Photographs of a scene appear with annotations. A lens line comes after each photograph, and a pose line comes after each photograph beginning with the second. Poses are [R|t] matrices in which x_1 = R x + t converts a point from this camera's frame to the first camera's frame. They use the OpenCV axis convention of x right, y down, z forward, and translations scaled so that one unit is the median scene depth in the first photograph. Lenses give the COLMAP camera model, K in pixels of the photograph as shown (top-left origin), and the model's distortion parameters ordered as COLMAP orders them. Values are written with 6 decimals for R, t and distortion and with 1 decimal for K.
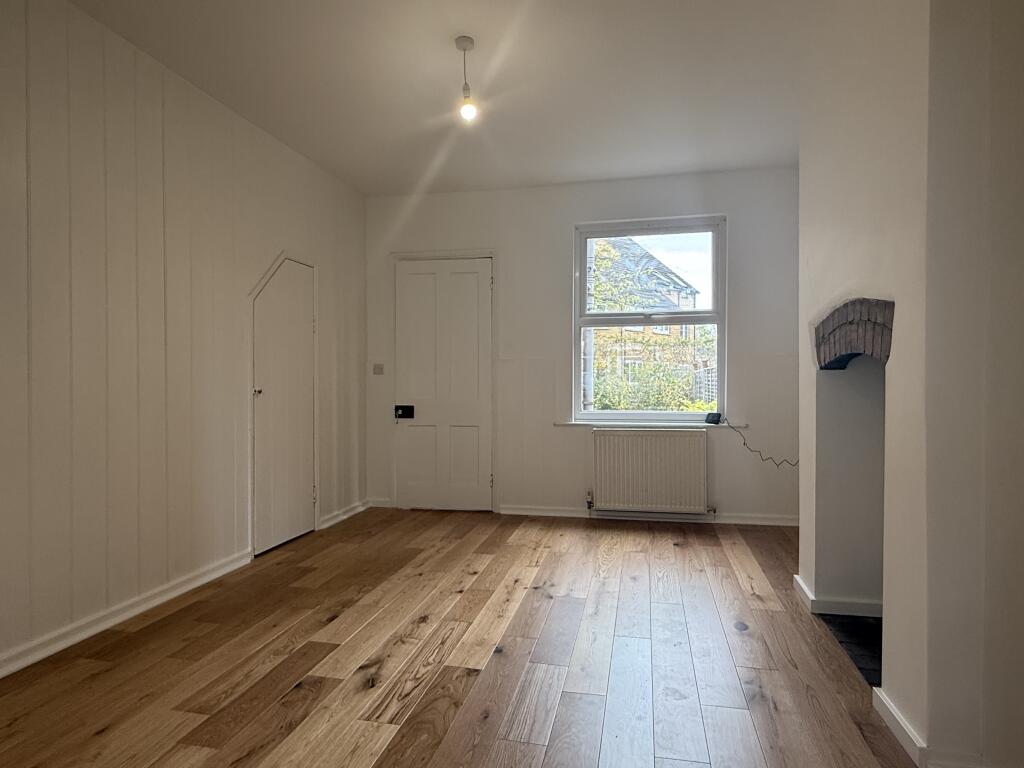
lens RADIAL K [[600.8, 0, 512.0], [0, 600.8, 384.0], [0, 0, 1]] dist [-0.001737, 0.001422]
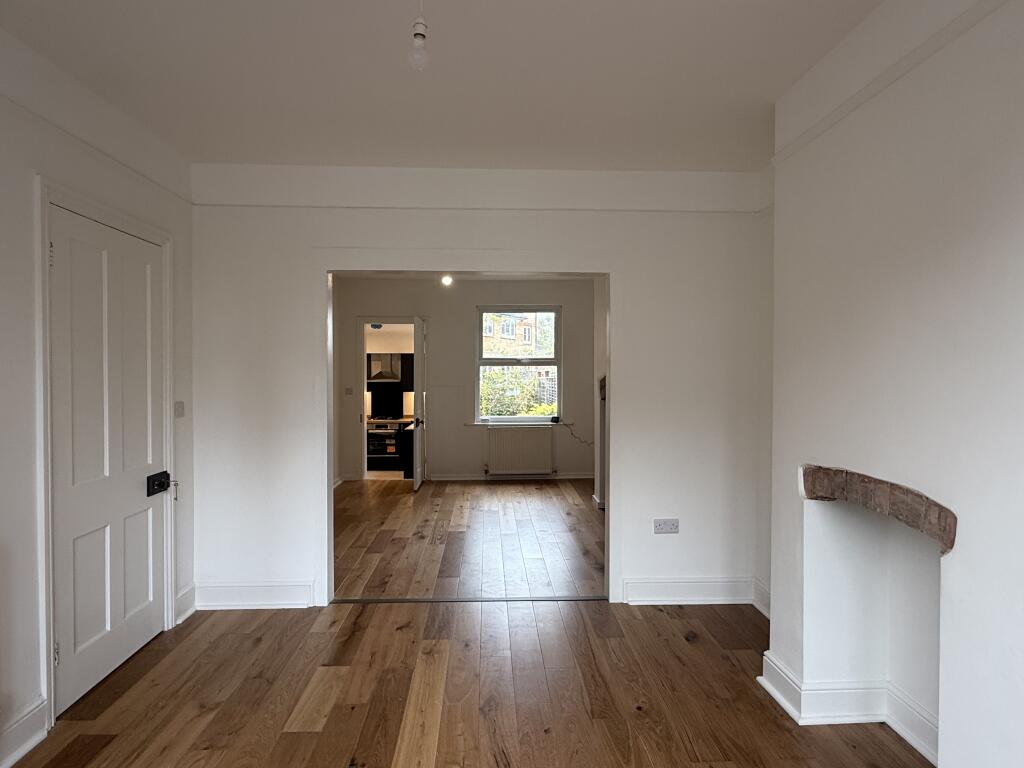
lens RADIAL K [[600.8, 0, 512.0], [0, 600.8, 384.0], [0, 0, 1]] dist [-0.001737, 0.001422]
pose [[0.966575, -0.005069, 0.256334, -0.245885], [0.002445, 0.999941, 0.010554, -0.068629], [-0.256372, -0.009574, 0.966531, -0.690773]]
